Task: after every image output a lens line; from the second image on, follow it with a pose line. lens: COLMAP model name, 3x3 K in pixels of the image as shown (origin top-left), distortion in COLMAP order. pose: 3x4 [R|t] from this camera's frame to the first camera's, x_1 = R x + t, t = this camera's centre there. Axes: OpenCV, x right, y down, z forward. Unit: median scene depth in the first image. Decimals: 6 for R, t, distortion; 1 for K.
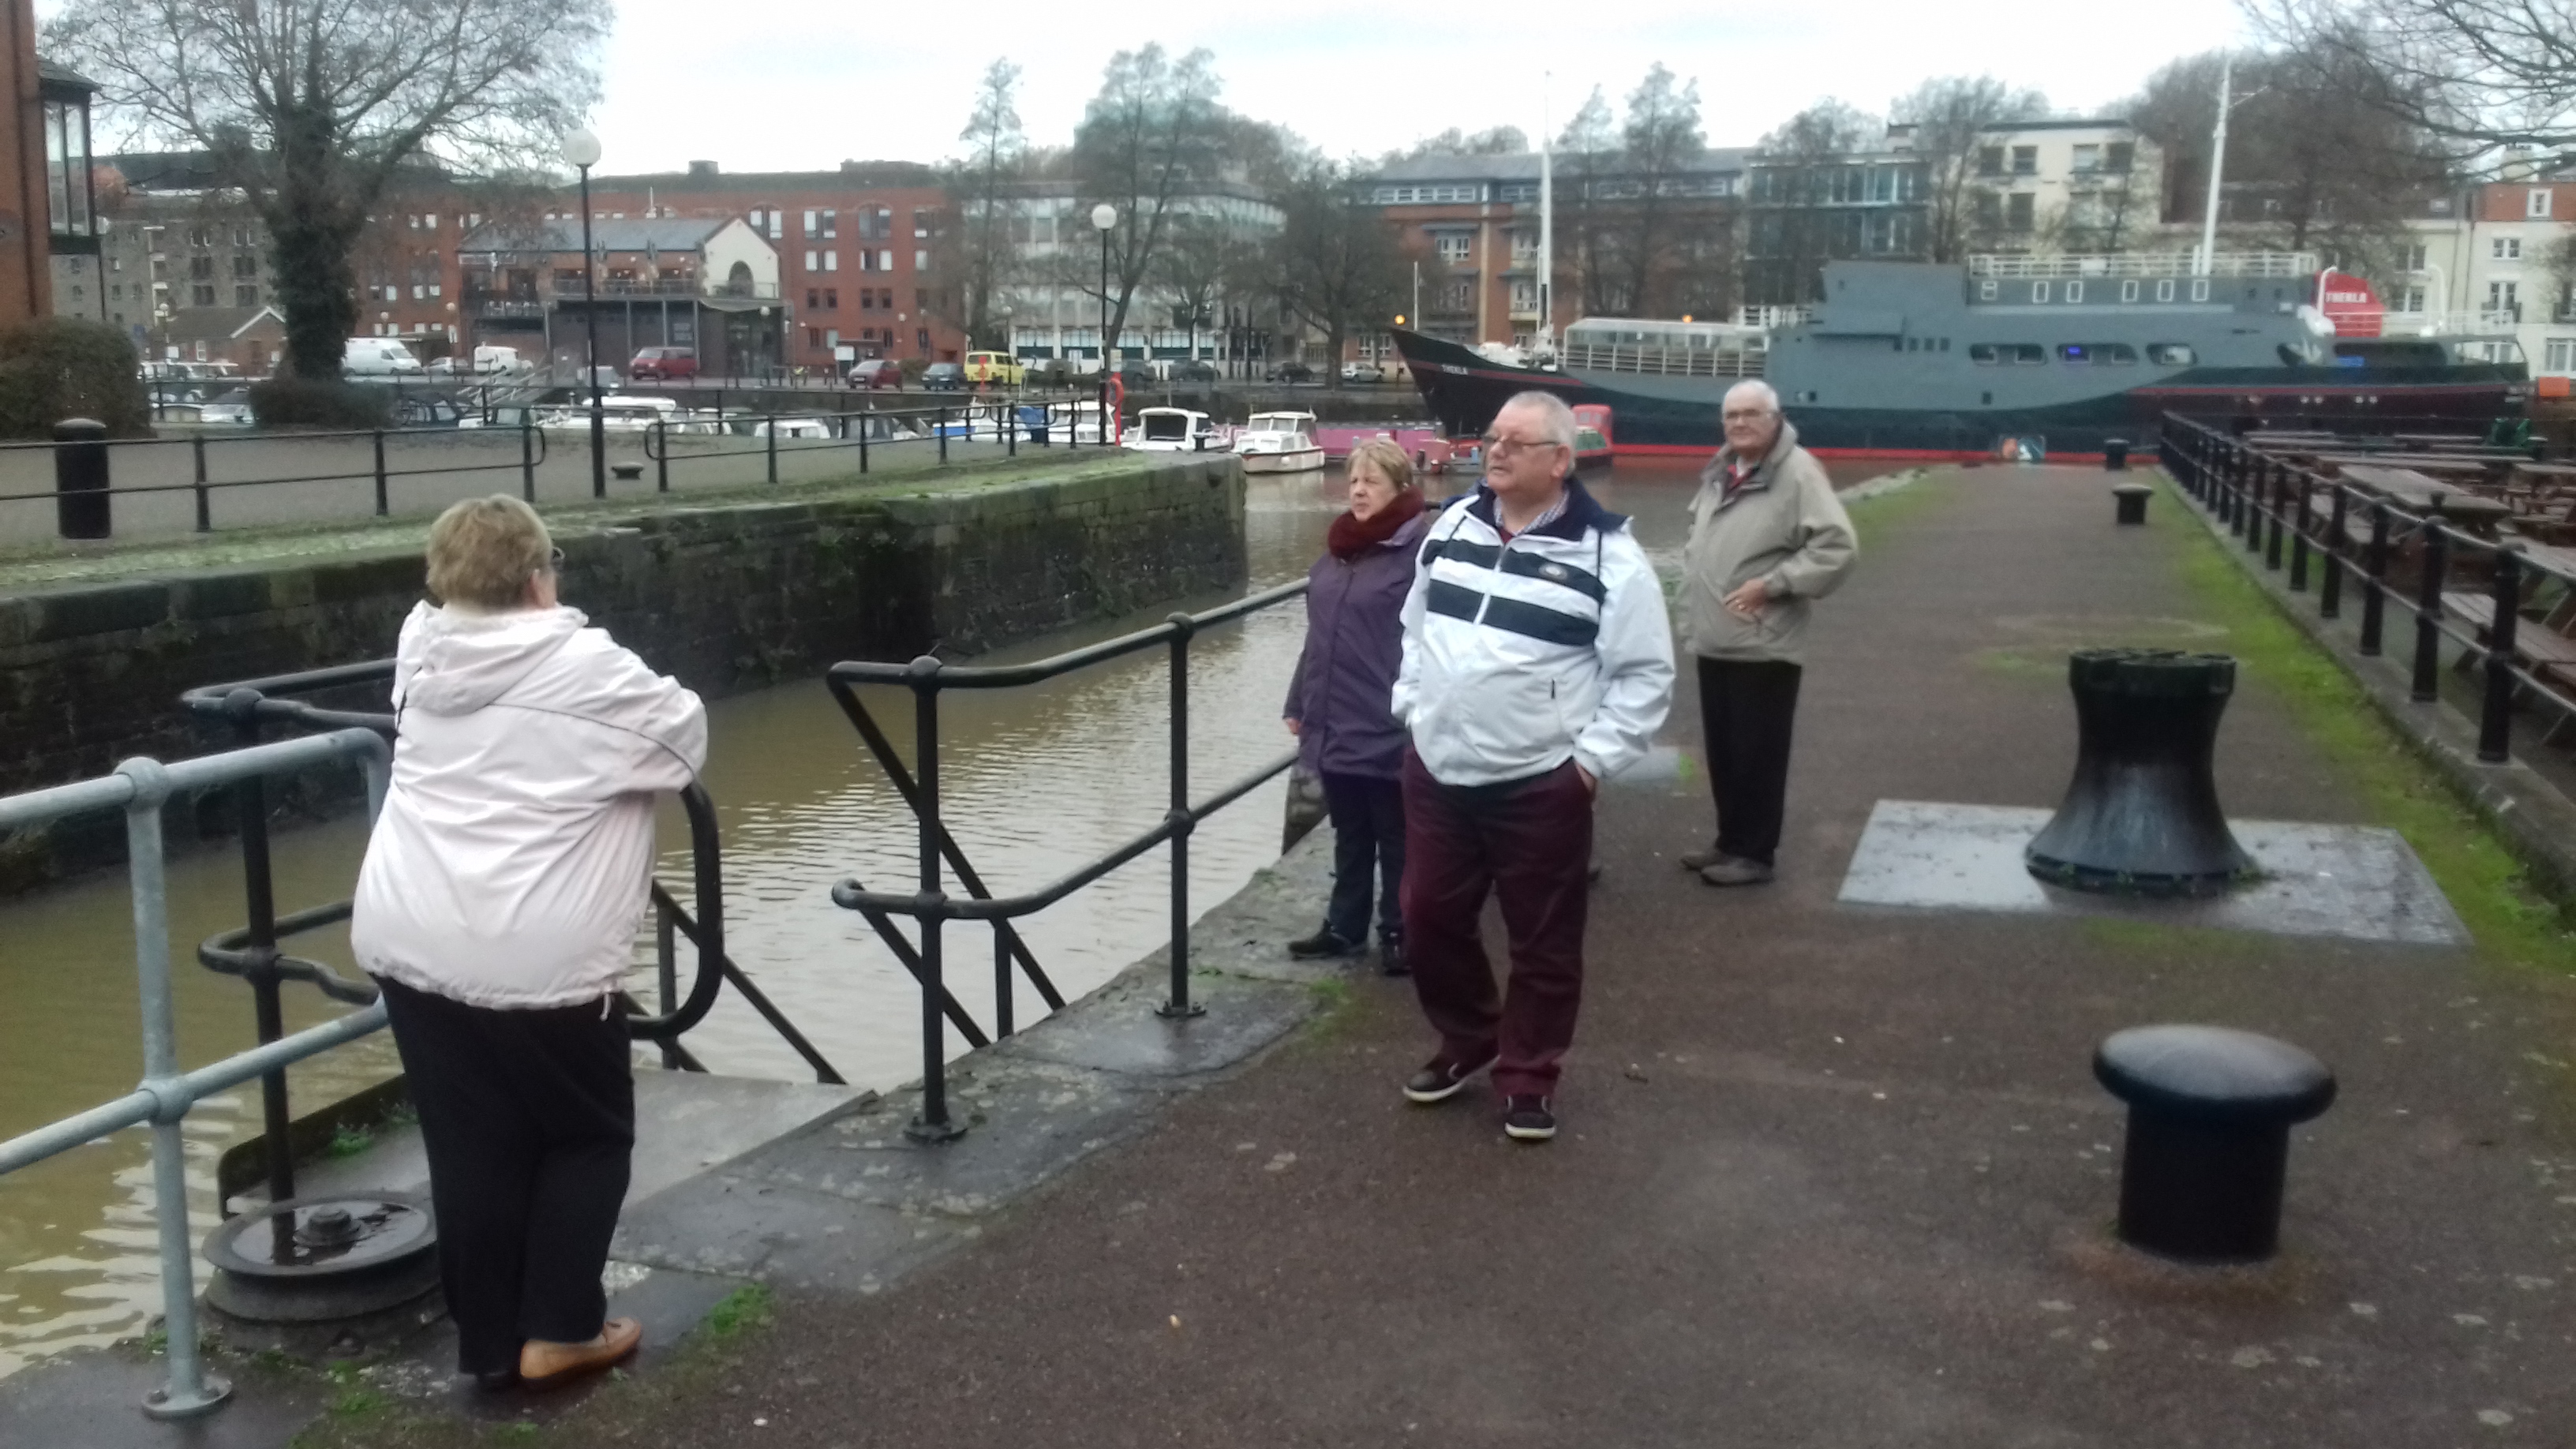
lens RADIAL K [[2254.9, 0, 1288.0], [0, 2254.9, 724.5], [0, 0, 1]] dist [0.134077, -0.274133]
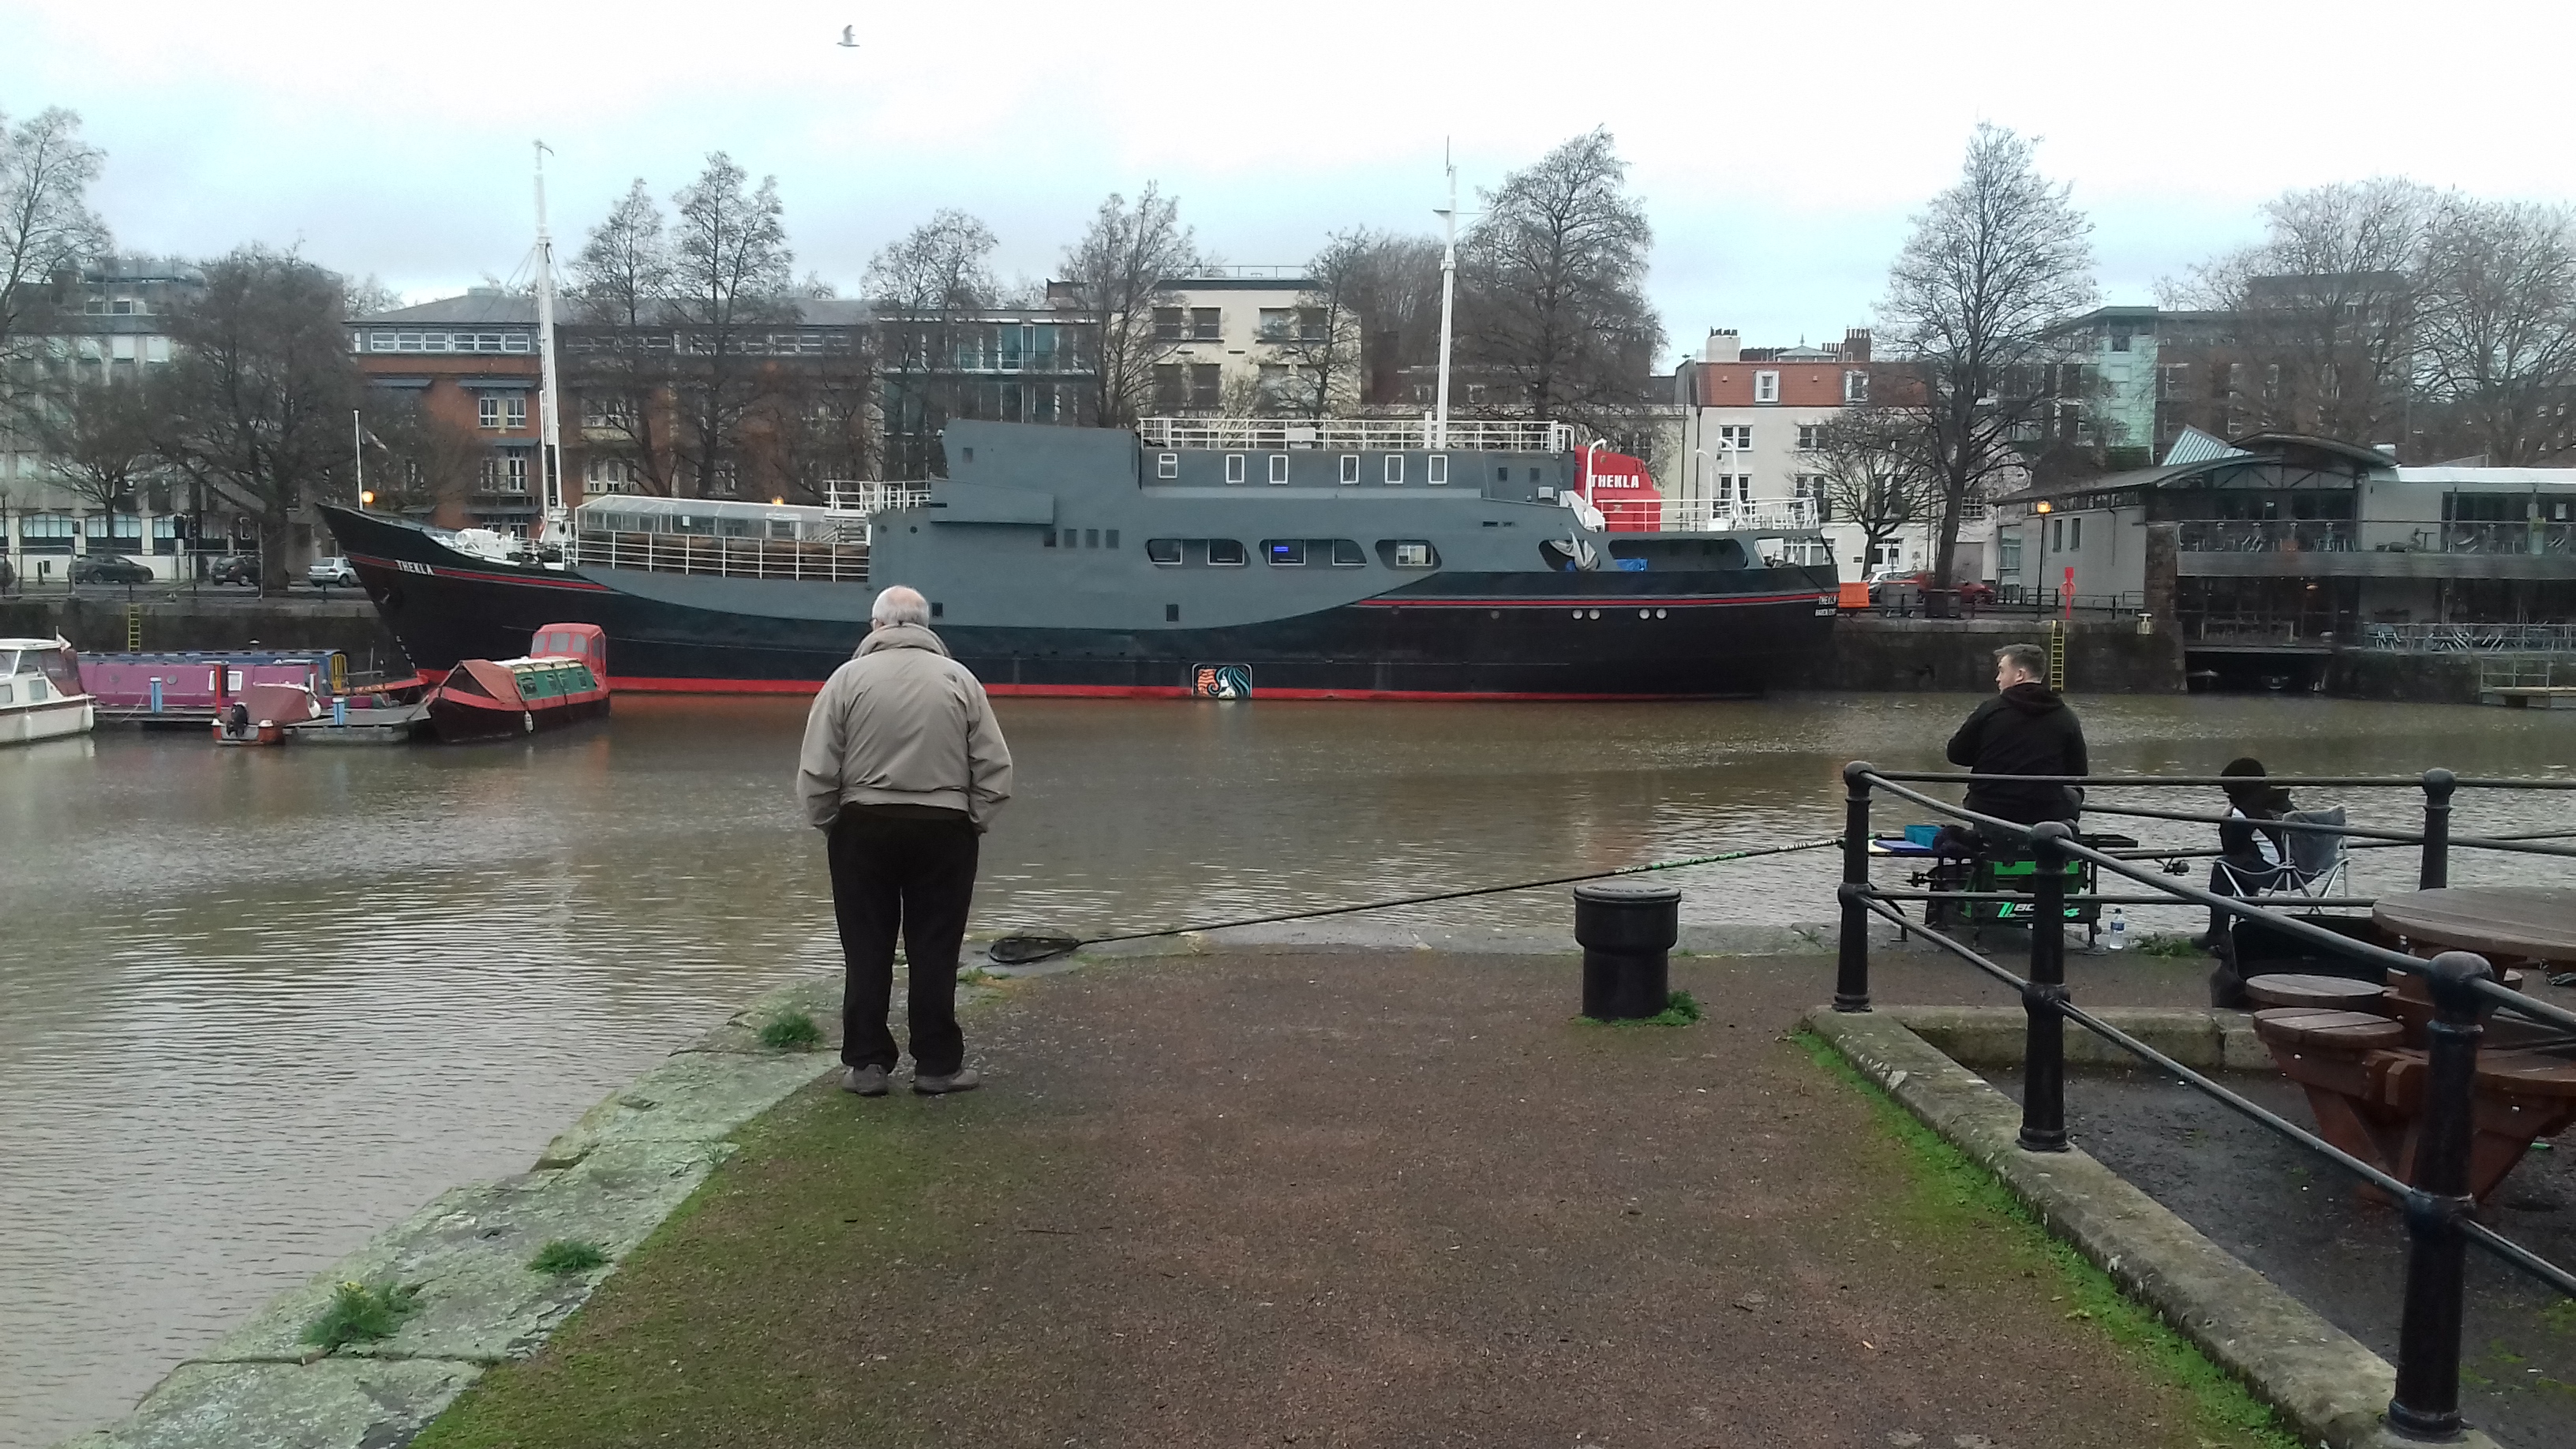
lens RADIAL K [[2254.9, 0, 1288.0], [0, 2254.9, 724.5], [0, 0, 1]] dist [0.134077, -0.274133]
pose [[0.943211, -0.022123, 0.331455, 0.099578], [0.051178, 0.995545, -0.079187, -0.047657], [-0.328227, 0.091653, 0.940142, 0.308830]]
